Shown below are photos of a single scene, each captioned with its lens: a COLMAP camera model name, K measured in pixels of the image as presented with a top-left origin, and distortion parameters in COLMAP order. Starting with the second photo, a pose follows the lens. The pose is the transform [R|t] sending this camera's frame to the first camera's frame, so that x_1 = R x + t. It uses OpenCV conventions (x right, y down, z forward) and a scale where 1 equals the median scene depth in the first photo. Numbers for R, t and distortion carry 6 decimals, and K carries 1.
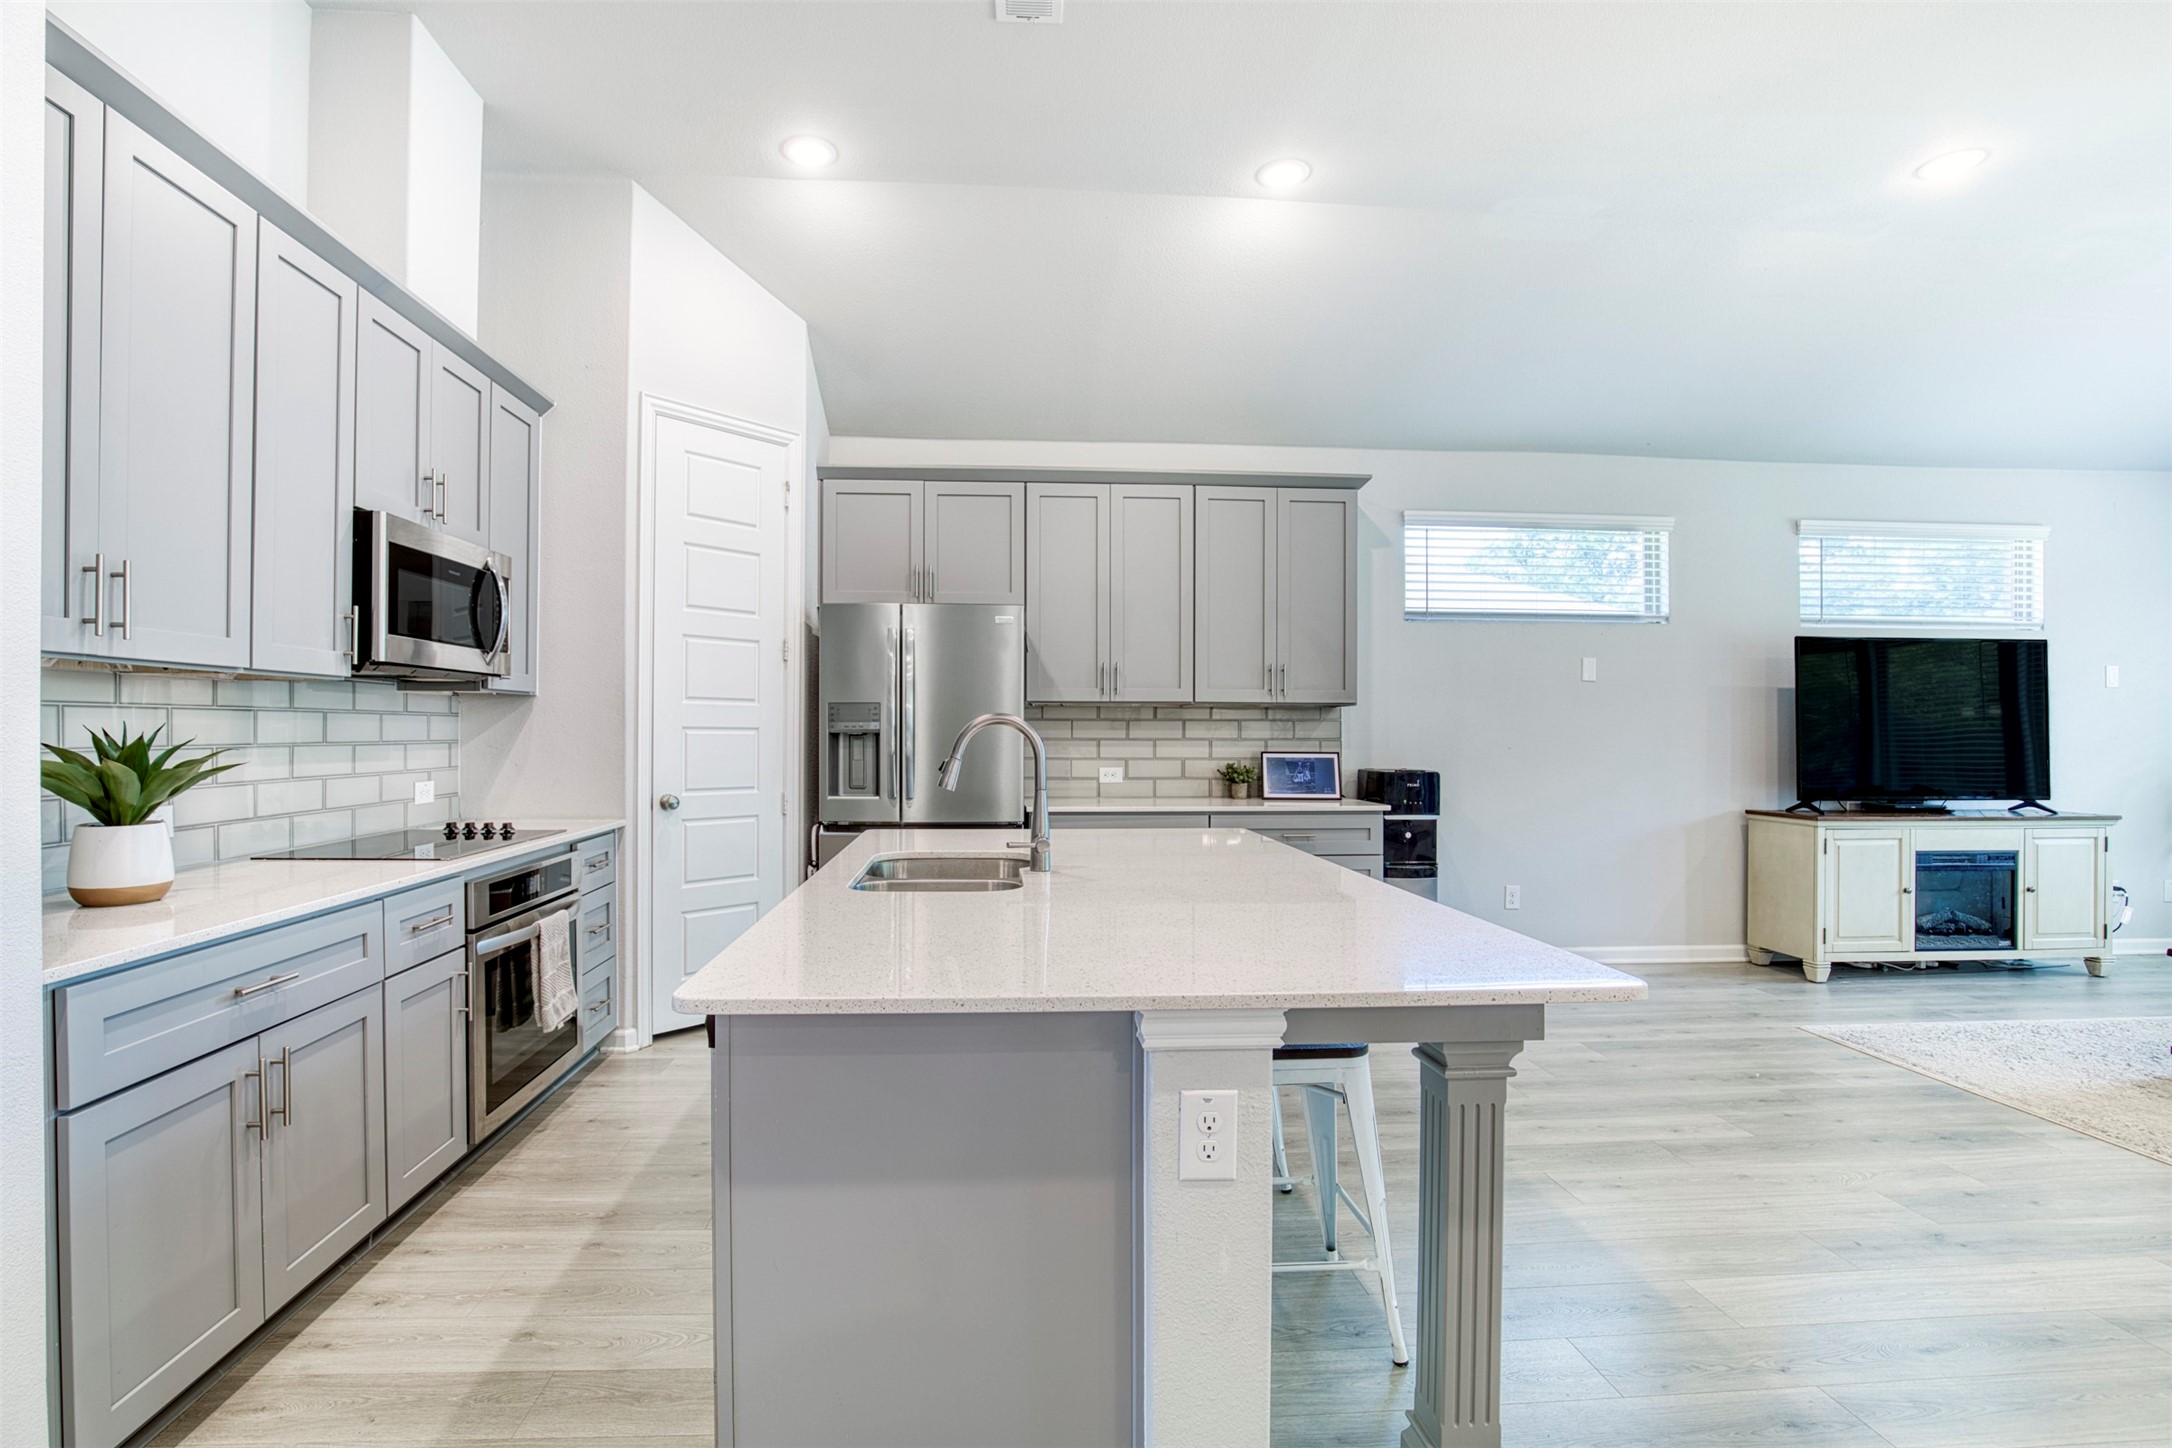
lens RADIAL K [[1006.3, 0, 1086.0], [0, 1006.3, 735.5], [0, 0, 1]] dist [-0.033634, 0.006735]
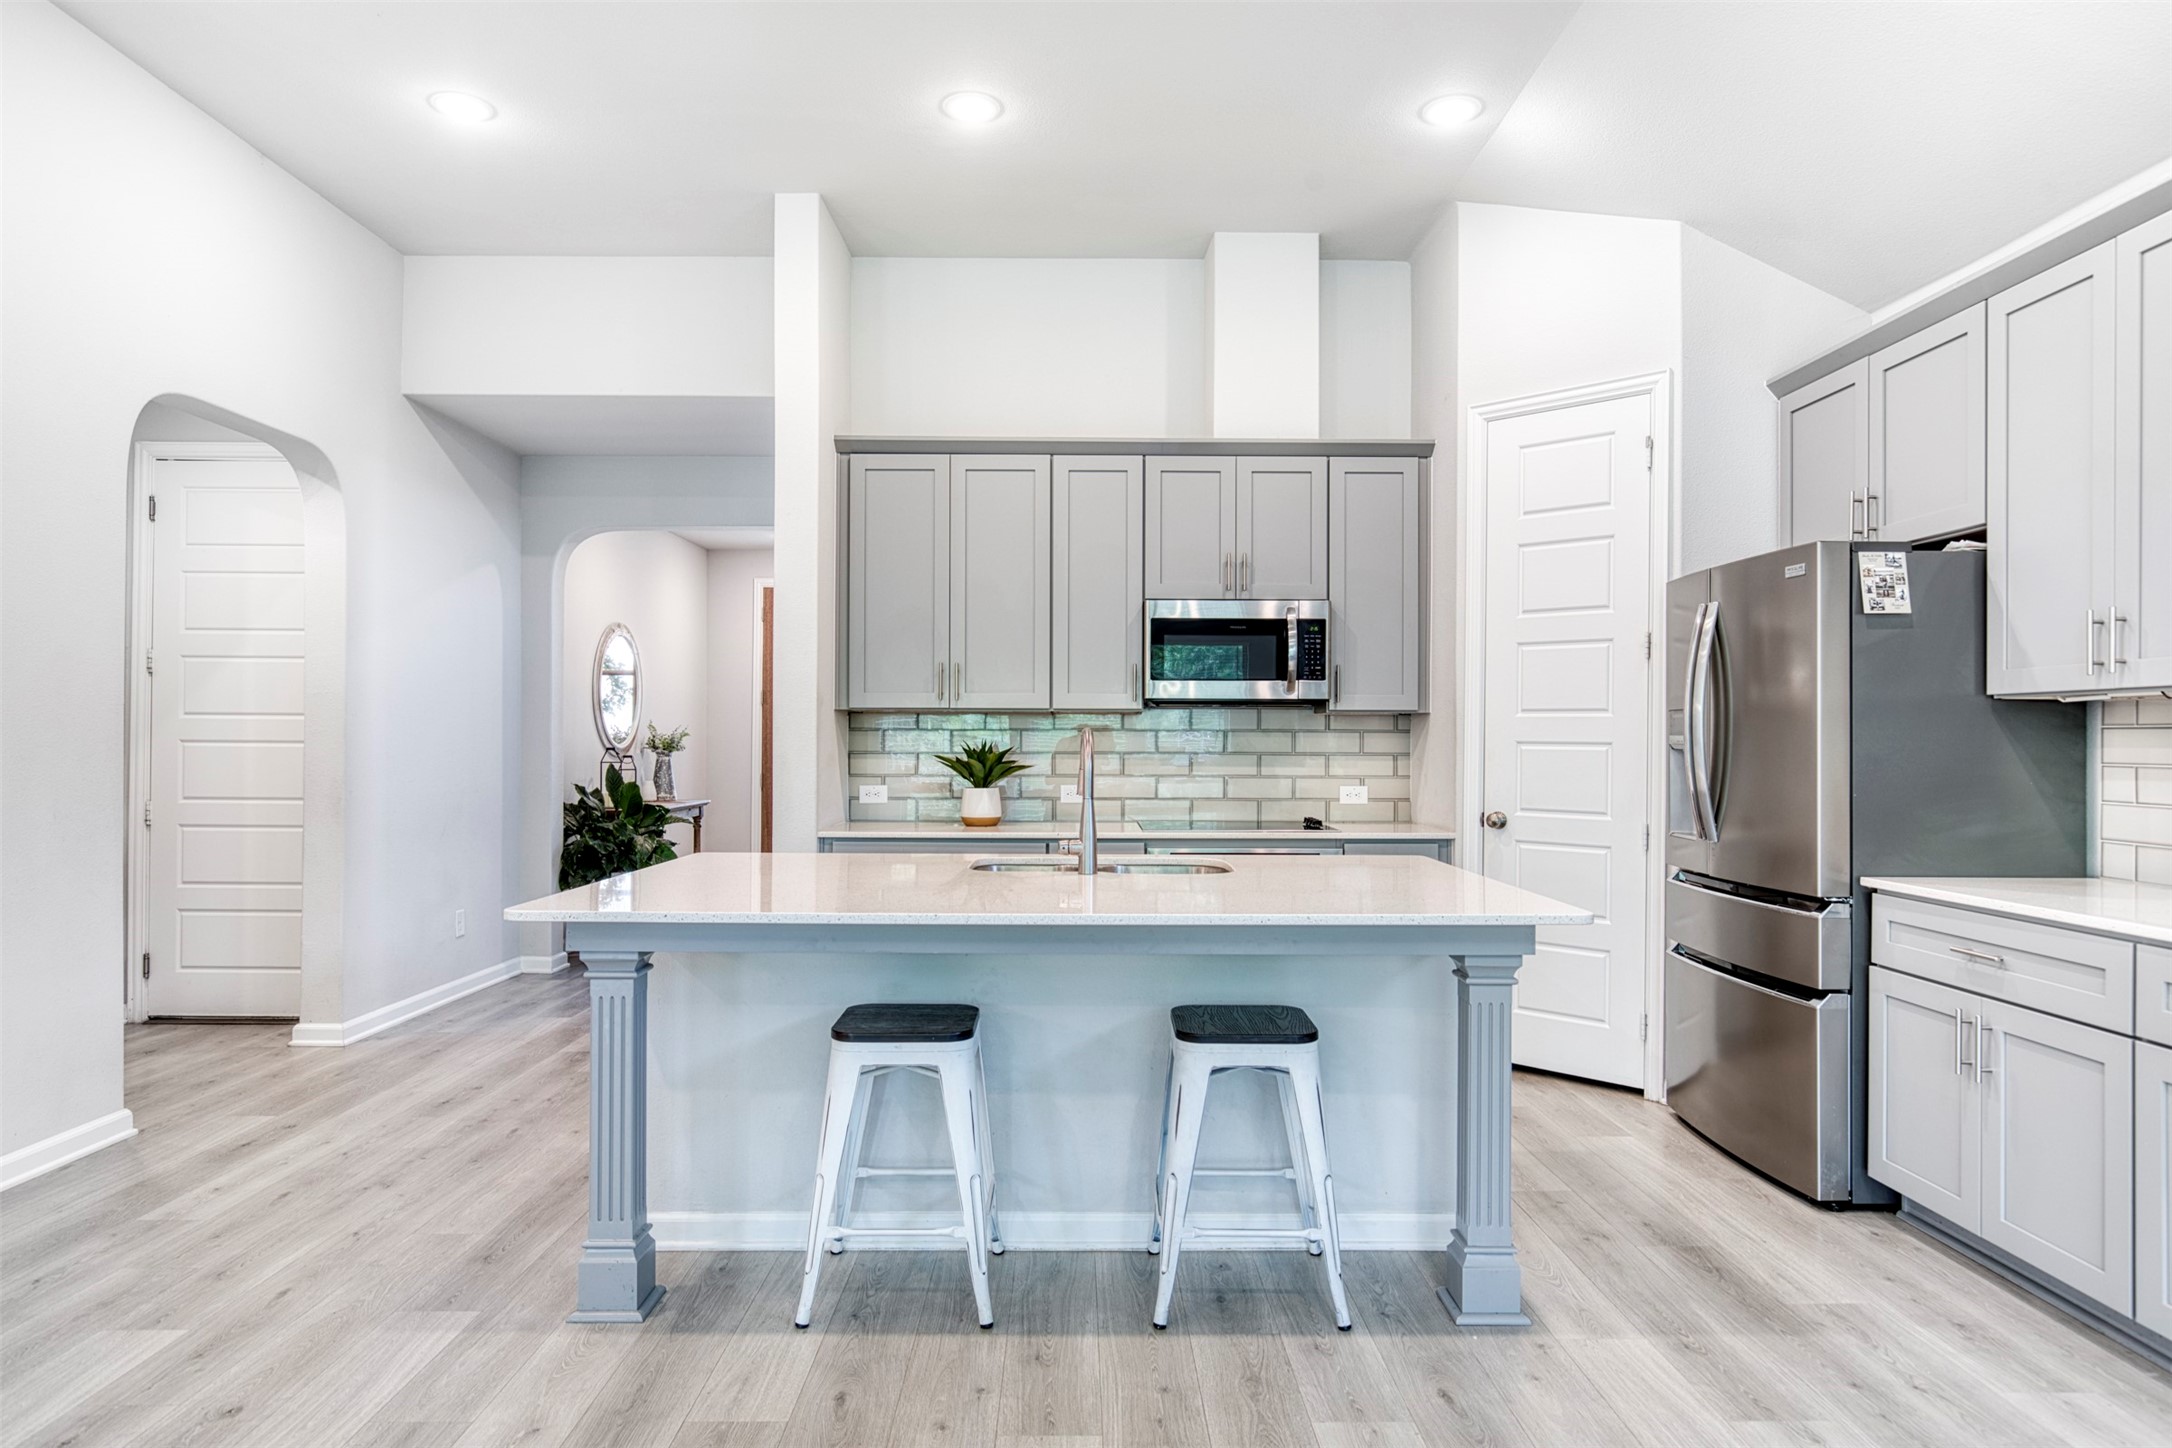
lens RADIAL K [[1289.2, 0, 1101.6], [0, 1289.2, 731.7], [0, 0, 1]] dist [-0.004187, 0.000242]
pose [[-0.073915, -0.007912, -0.997233, 1.050787], [-0.005363, 0.999957, -0.007536, -0.008102], [0.997250, 0.004791, -0.073955, 0.870257]]
